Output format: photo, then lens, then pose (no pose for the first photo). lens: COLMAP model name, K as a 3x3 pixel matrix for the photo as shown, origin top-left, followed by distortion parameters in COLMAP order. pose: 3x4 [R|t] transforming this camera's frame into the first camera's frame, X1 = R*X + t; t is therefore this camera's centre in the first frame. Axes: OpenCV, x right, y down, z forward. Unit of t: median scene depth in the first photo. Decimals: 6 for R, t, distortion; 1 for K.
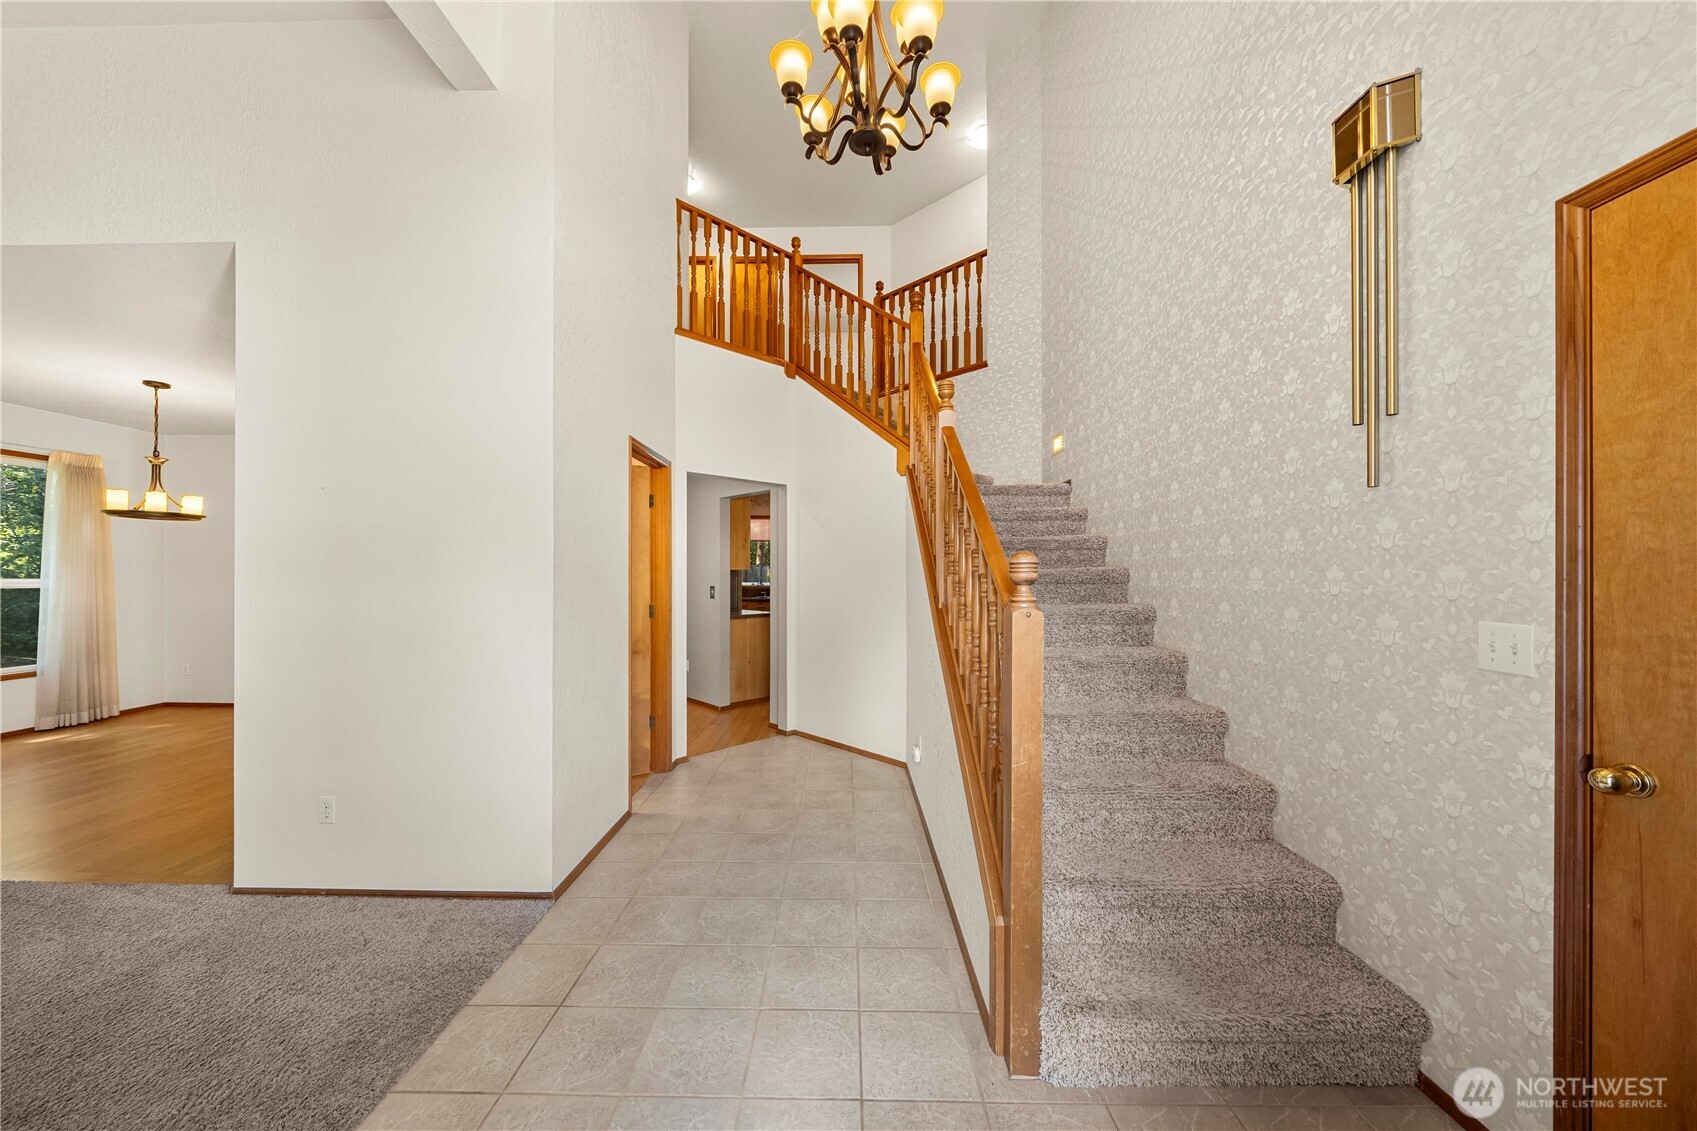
lens RADIAL K [[595.4, 0, 840.8], [0, 595.4, 569.9], [0, 0, 1]] dist [0.000117, 0.000042]
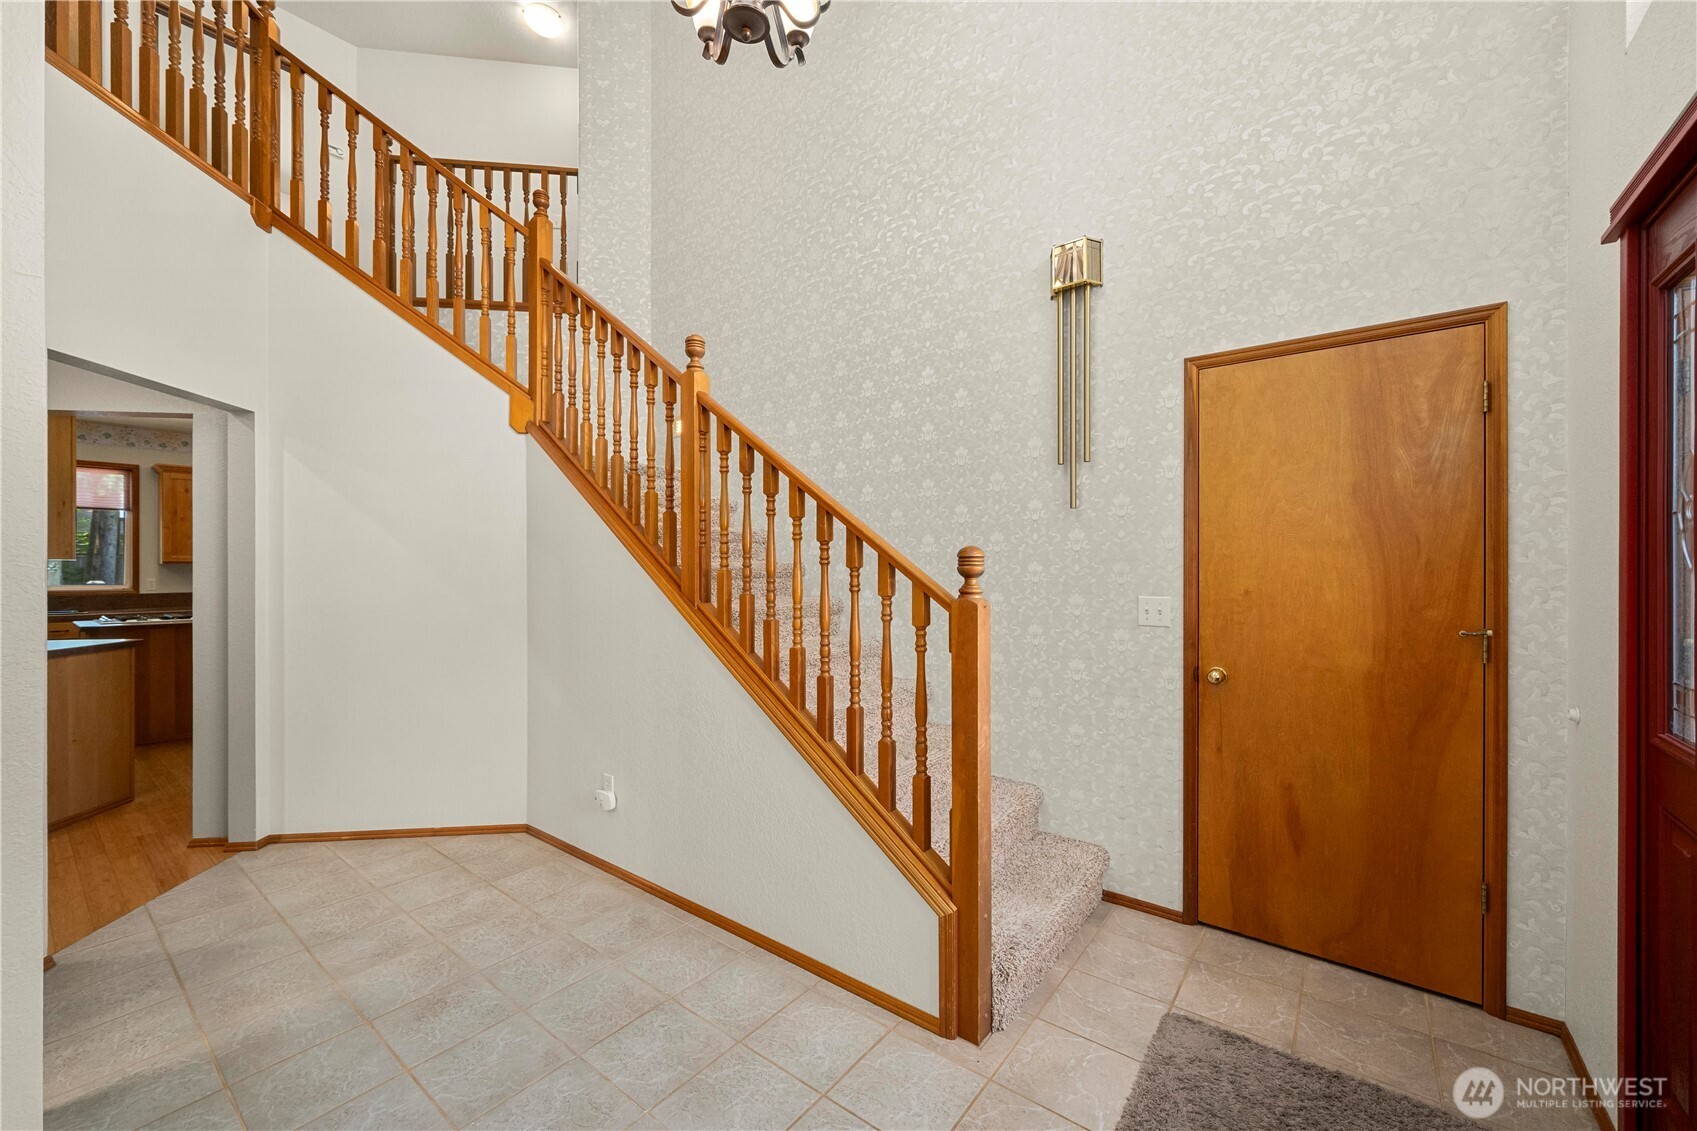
lens RADIAL K [[665.7, 0, 848.5], [0, 665.7, 565.5], [0, 0, 1]] dist [0.000782, 0.000191]
pose [[0.601102, 0.004316, 0.799160, -0.295773], [-0.005590, 0.999984, -0.001196, 0.002665], [-0.799152, -0.003748, 0.601117, 0.179738]]
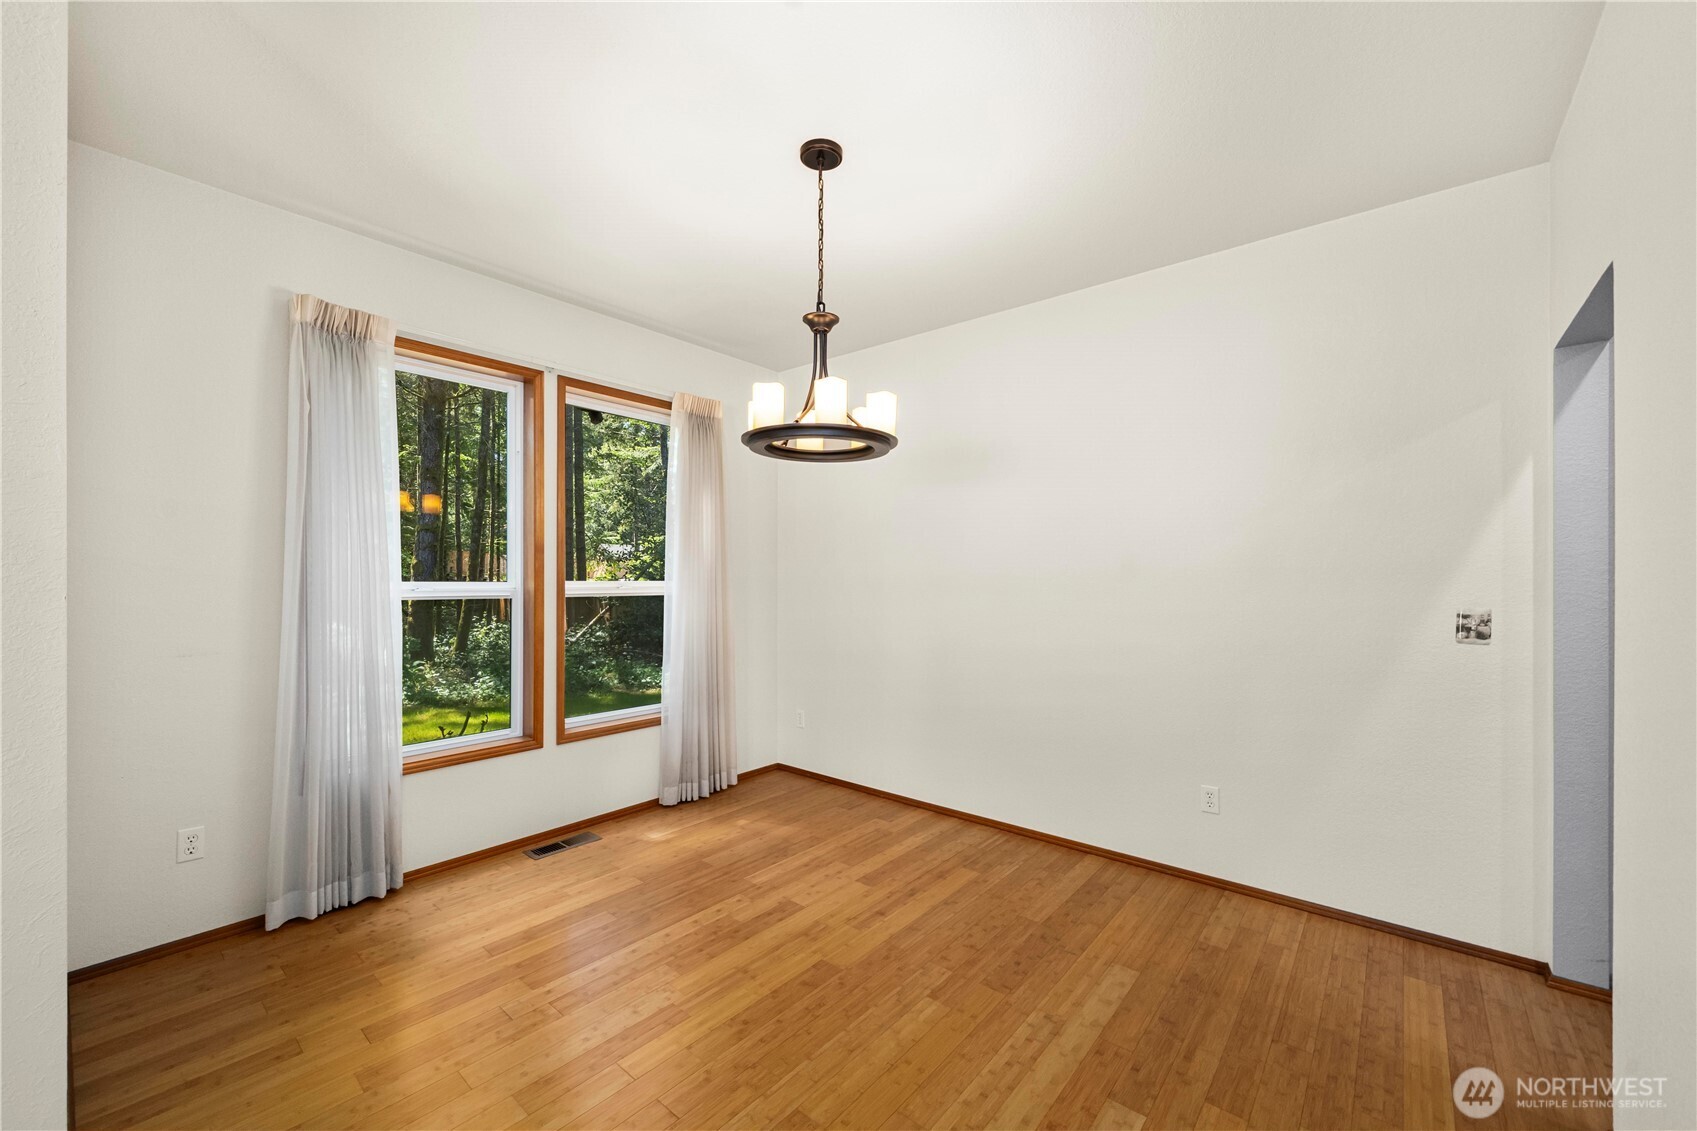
lens RADIAL K [[687.0, 0, 848.6], [0, 687.0, 576.6], [0, 0, 1]] dist [0.000301, 0.000127]
pose [[0.777245, 0.001507, -0.629196, -0.848622], [-0.001302, 0.999999, 0.000787, 0.010188], [0.629197, 0.000207, 0.777246, 0.645790]]
